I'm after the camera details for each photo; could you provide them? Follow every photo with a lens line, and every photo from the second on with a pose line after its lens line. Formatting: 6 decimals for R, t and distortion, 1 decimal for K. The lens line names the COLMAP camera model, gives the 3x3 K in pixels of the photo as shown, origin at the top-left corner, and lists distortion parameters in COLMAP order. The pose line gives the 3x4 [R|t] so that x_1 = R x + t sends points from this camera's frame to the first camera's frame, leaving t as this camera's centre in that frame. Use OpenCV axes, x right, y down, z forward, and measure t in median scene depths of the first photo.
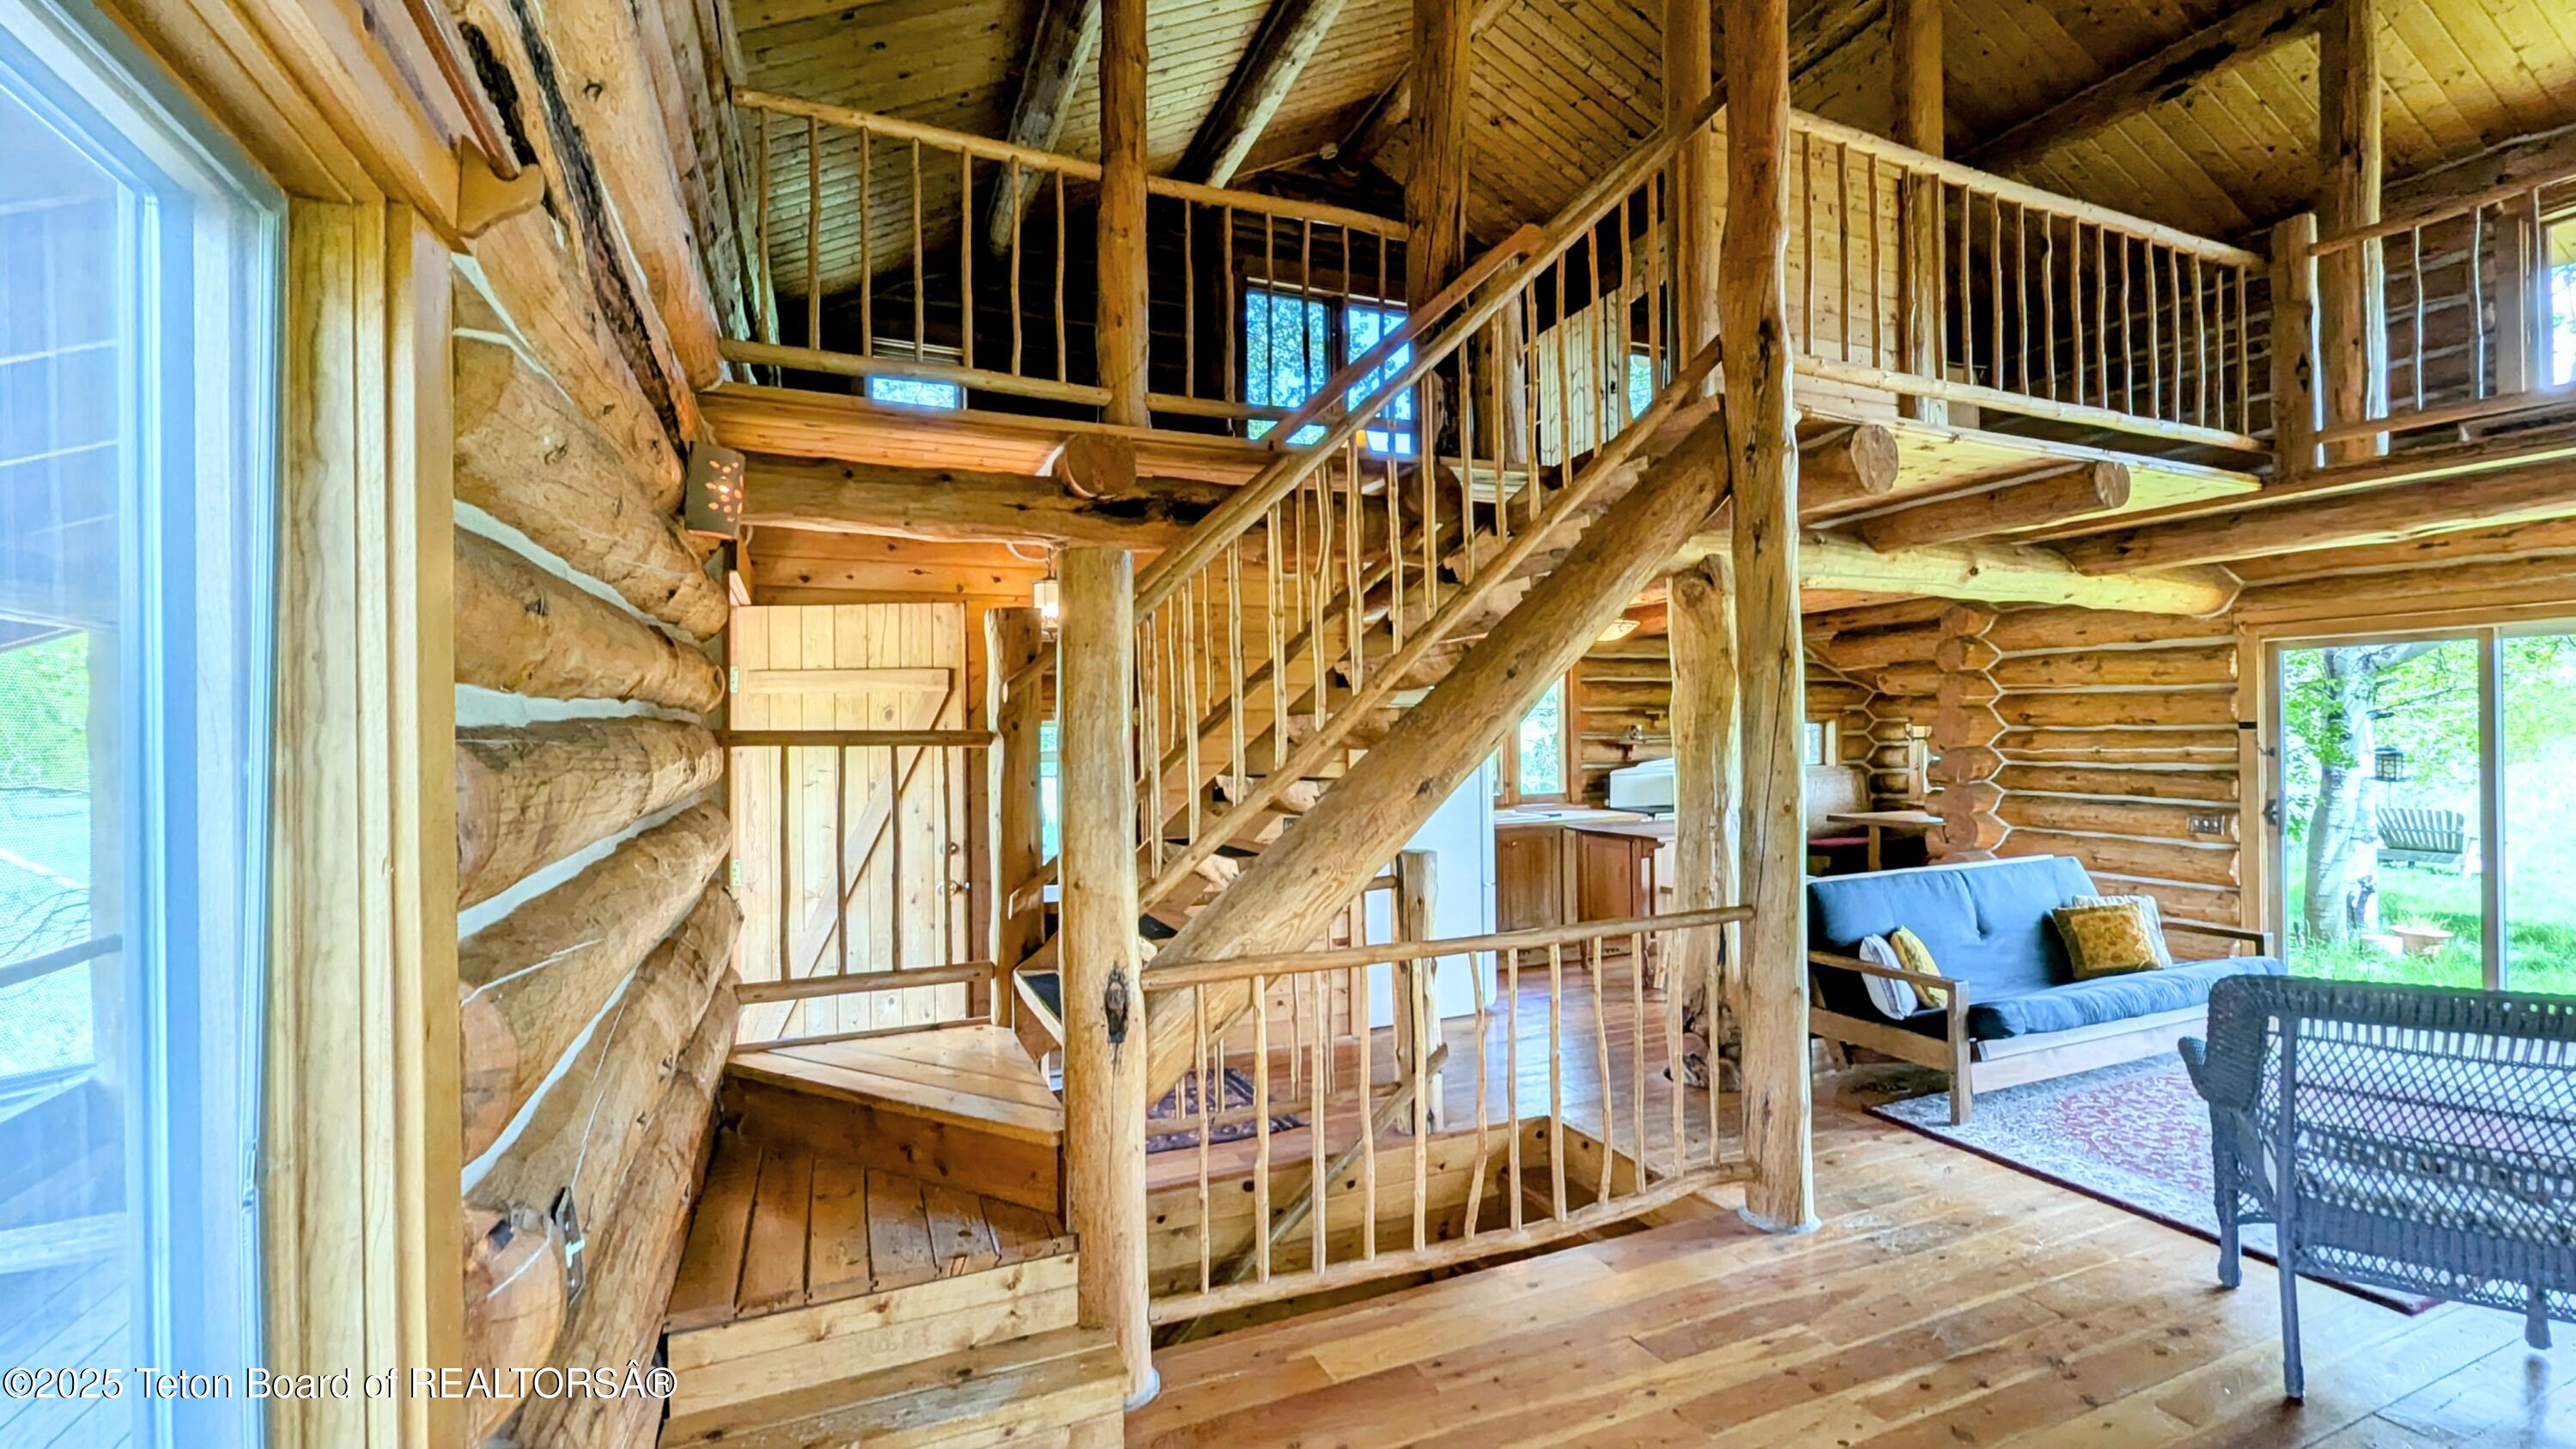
lens RADIAL K [[1062.8, 0, 1300.1], [0, 1062.8, 728.5], [0, 0, 1]] dist [0.000724, -0.000691]
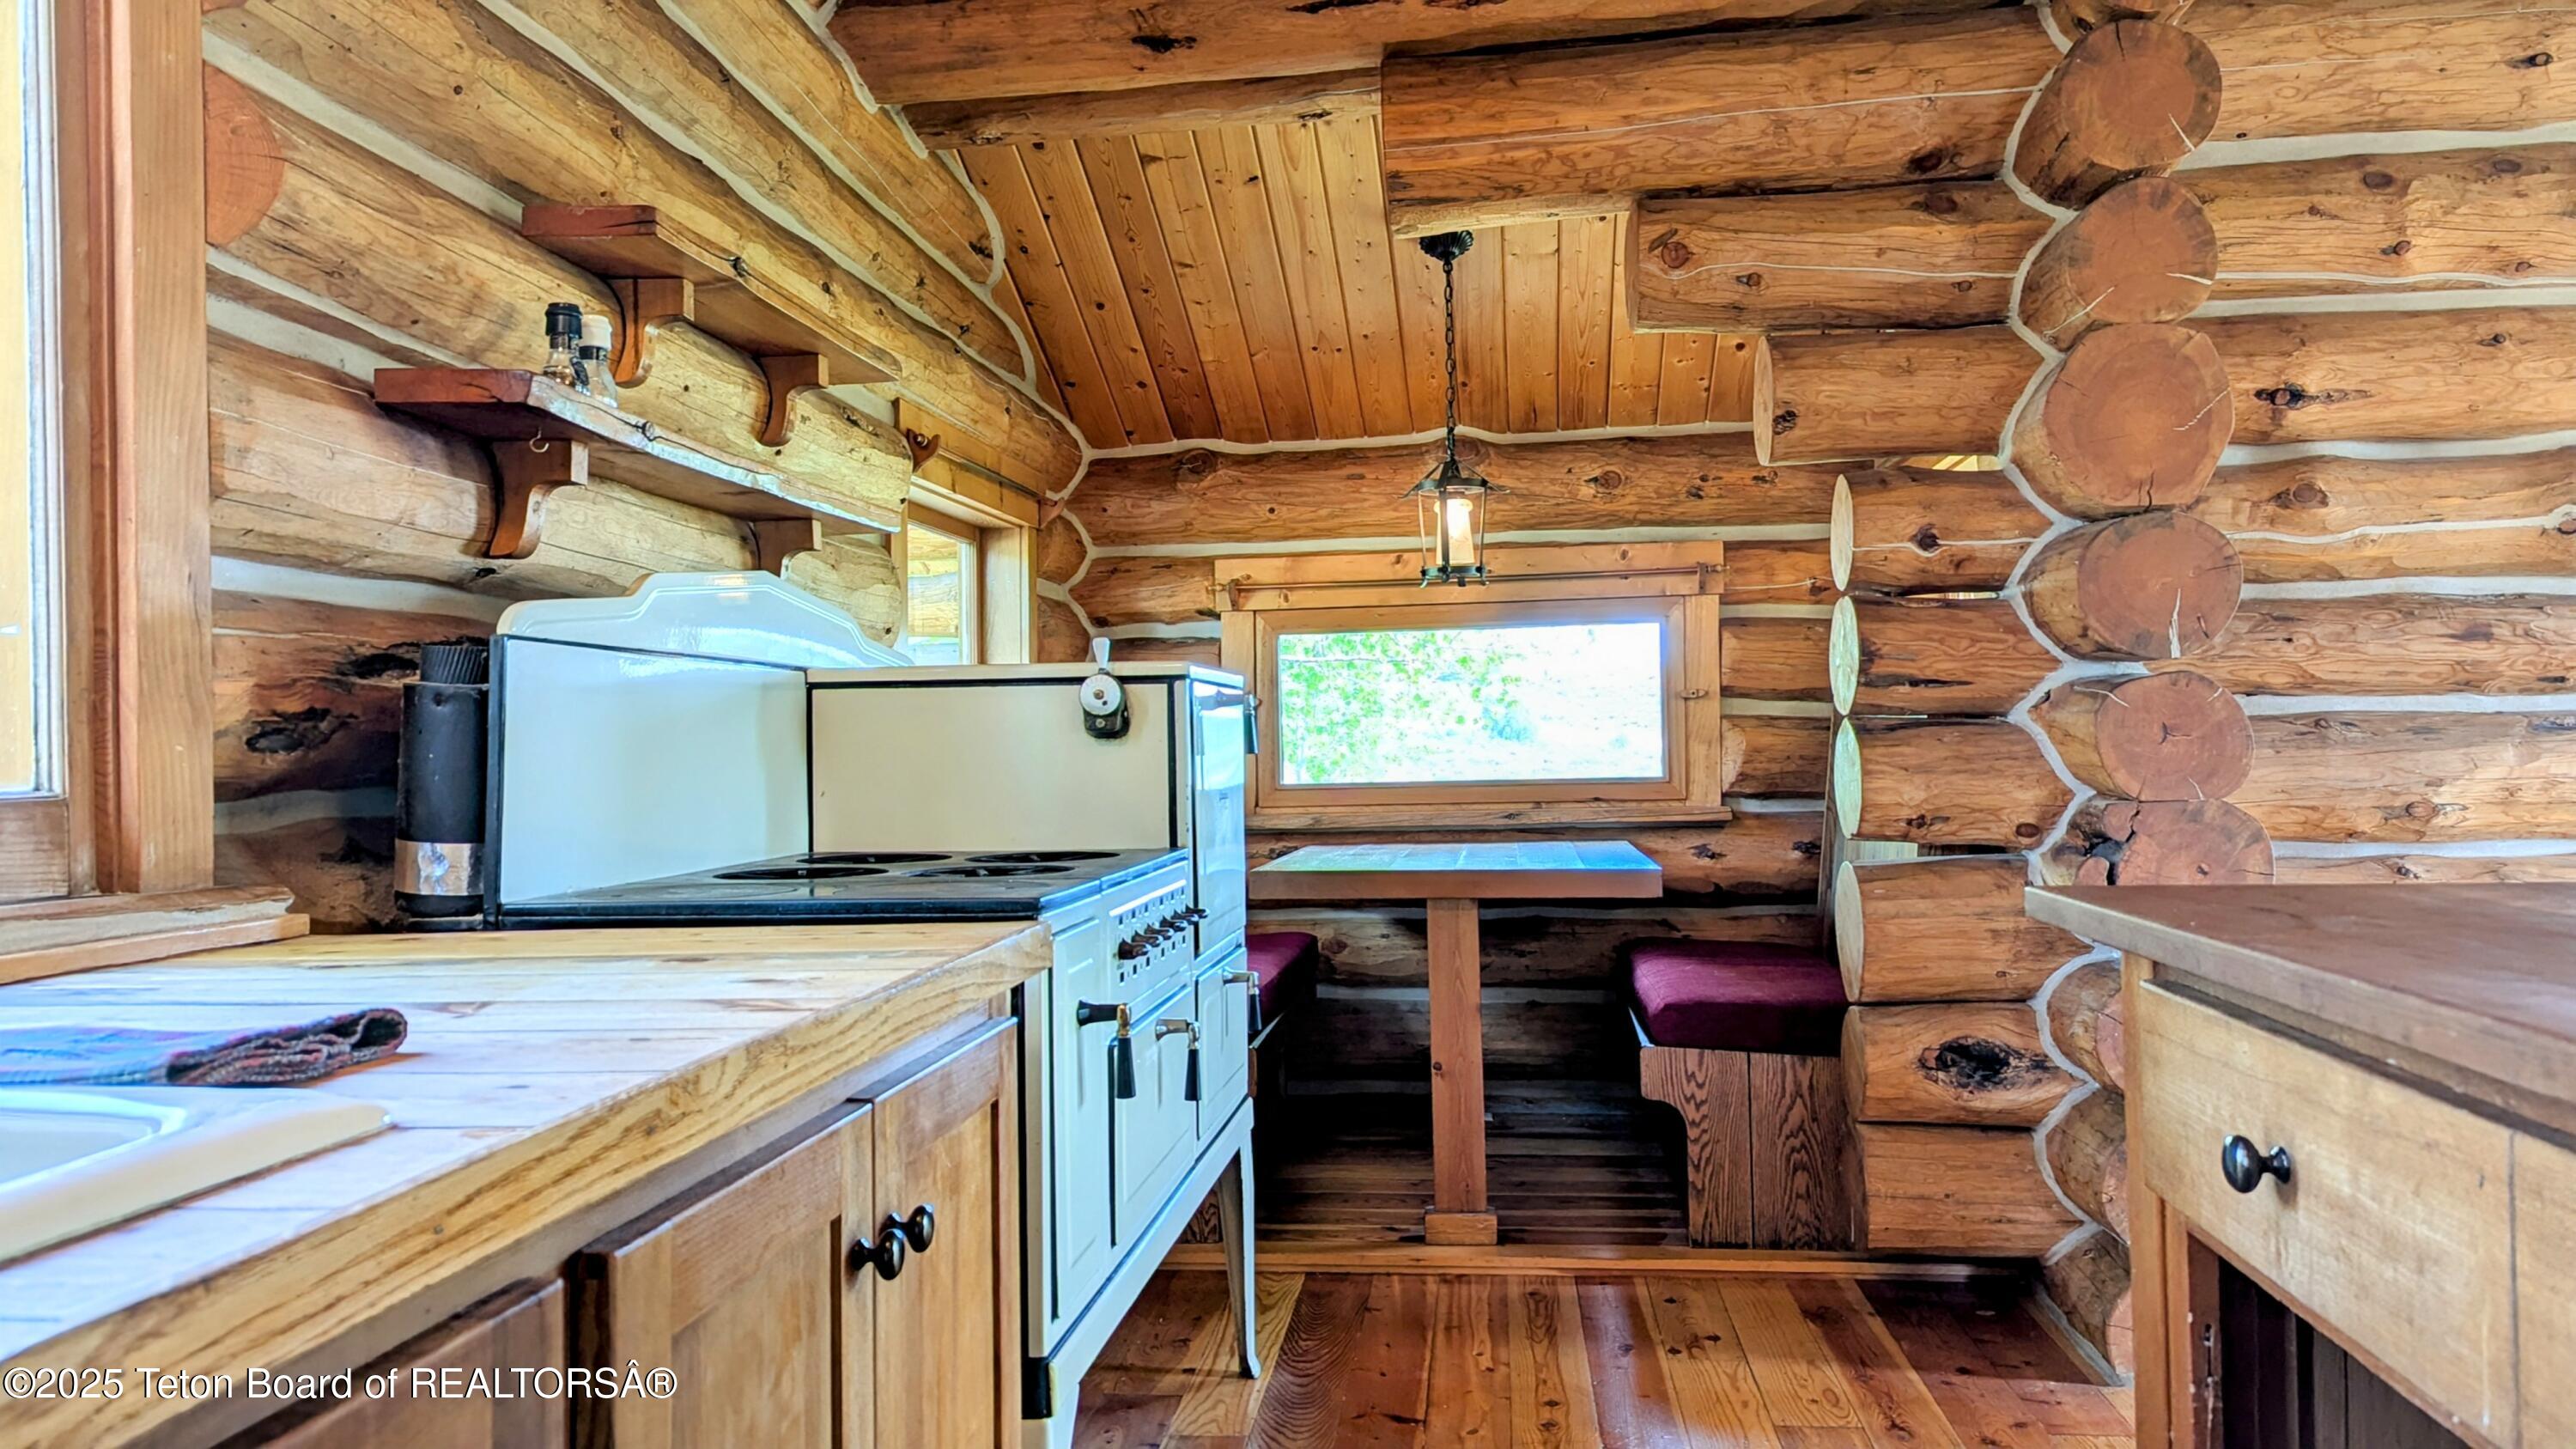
lens RADIAL K [[1851.5, 0, 1281.6], [0, 1851.5, 726.7], [0, 0, 1]] dist [0.002573, 0.001294]
pose [[0.514408, 0.011179, 0.857473, 0.156876], [0.012626, 0.999708, -0.020608, 0.059450], [-0.857453, 0.021428, 0.514116, 0.815767]]
